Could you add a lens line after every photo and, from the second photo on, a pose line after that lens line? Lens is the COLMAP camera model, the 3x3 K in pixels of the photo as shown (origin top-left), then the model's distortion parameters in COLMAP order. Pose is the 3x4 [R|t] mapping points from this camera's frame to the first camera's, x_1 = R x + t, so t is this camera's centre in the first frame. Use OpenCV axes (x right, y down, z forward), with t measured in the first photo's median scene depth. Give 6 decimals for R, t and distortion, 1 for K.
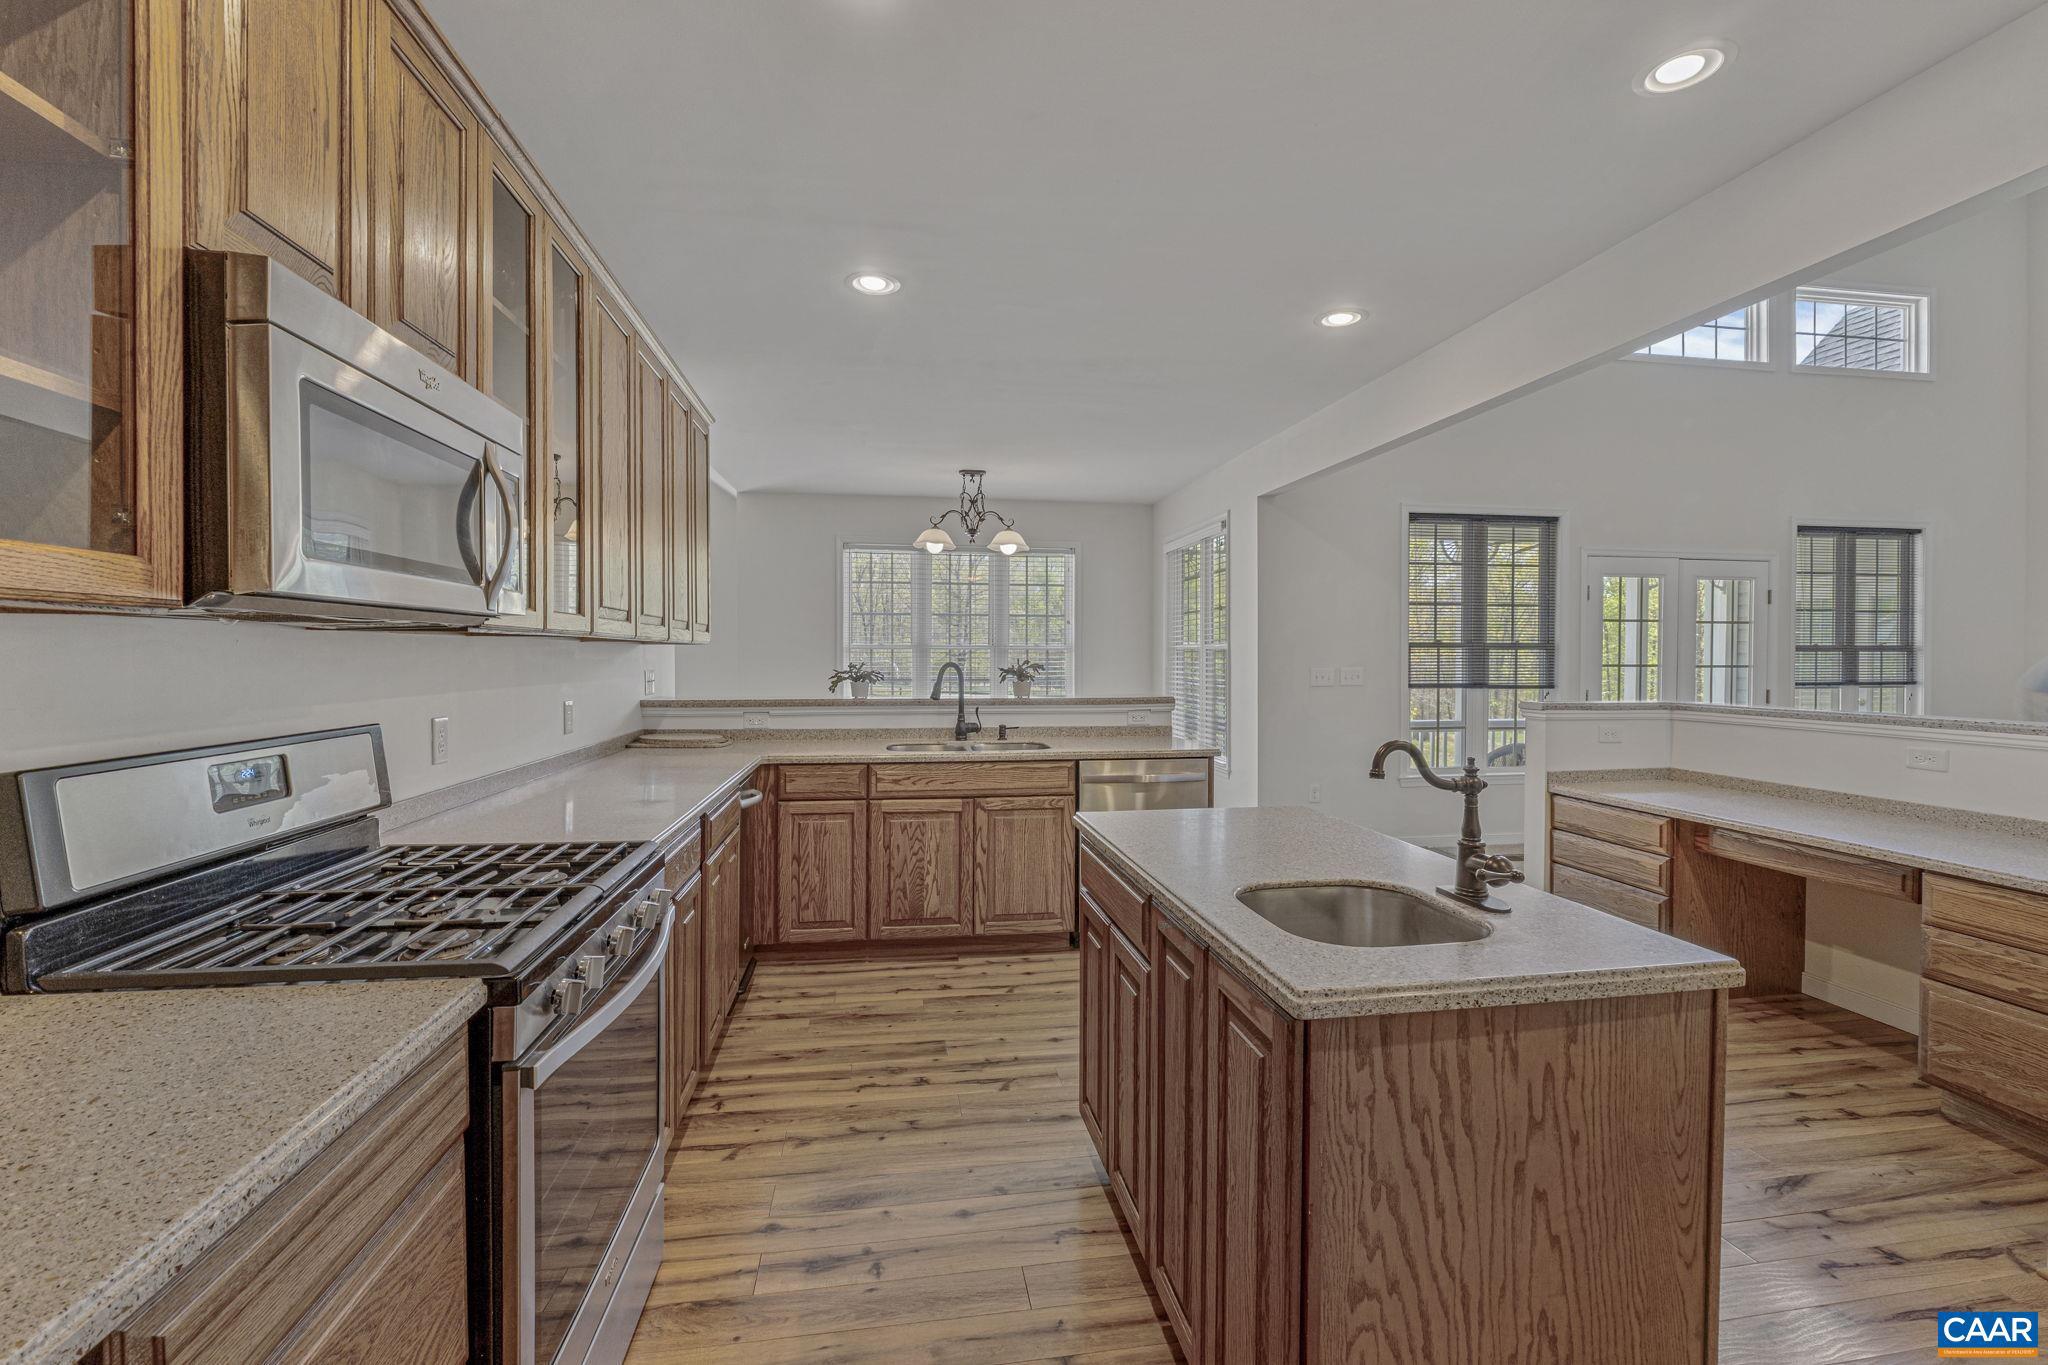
lens RADIAL K [[858.9, 0, 1024.2], [0, 858.9, 671.9], [0, 0, 1]] dist [-0.000406, -0.000073]
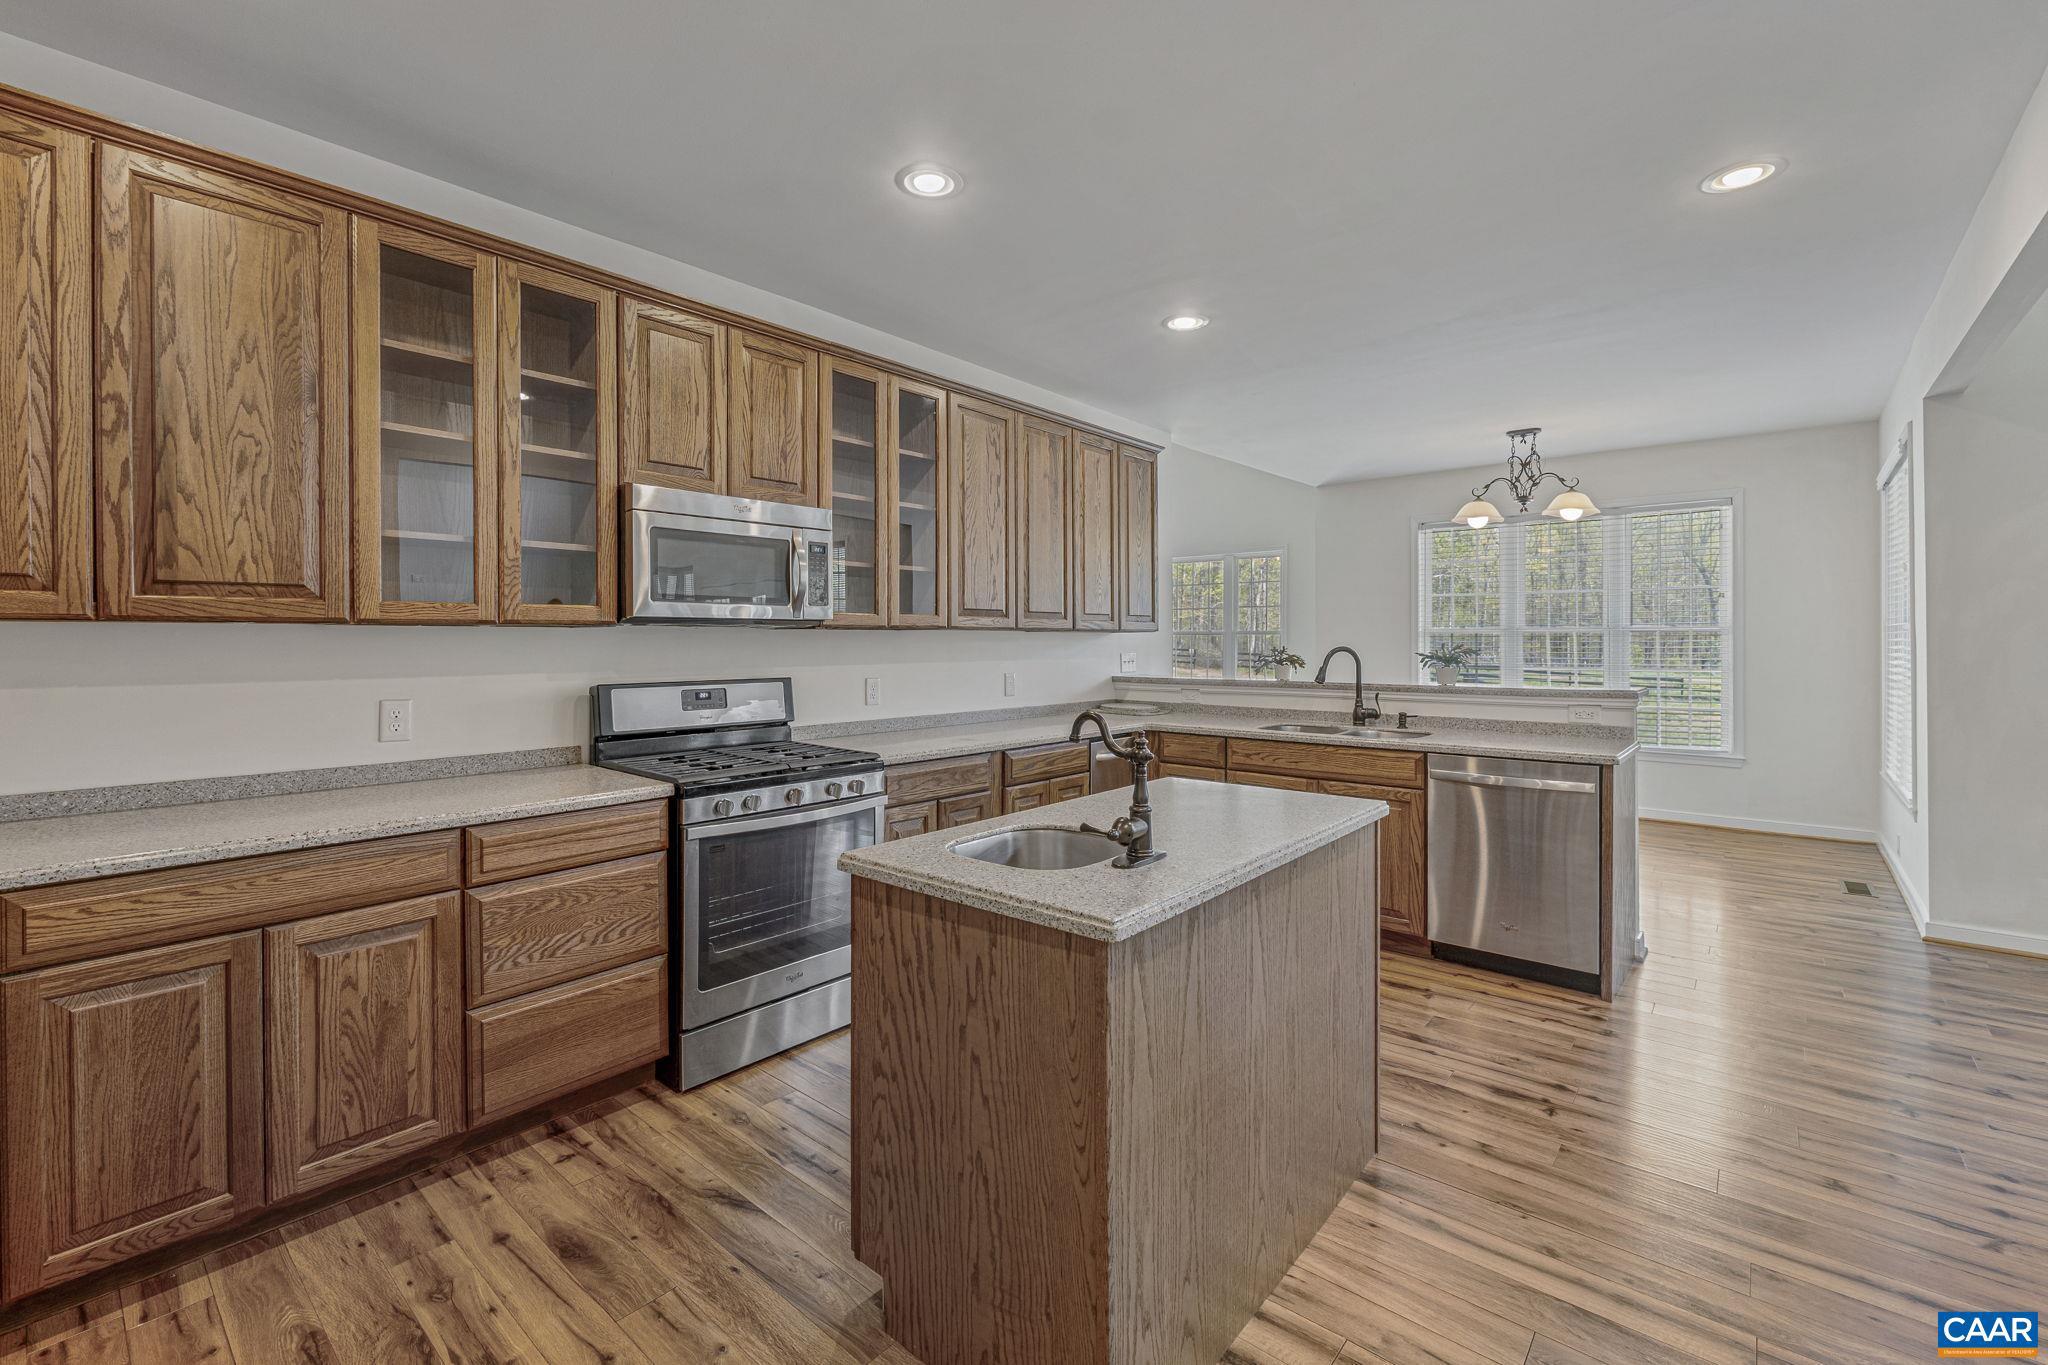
lens RADIAL K [[871.6, 0, 1023.5], [0, 871.6, 640.4], [0, 0, 1]] dist [-0.002675, -0.000099]
pose [[0.645622, -0.001951, -0.763655, 1.594408], [-0.012824, 0.999828, -0.013396, -0.000578], [0.763550, 0.018442, 0.645486, 0.194195]]
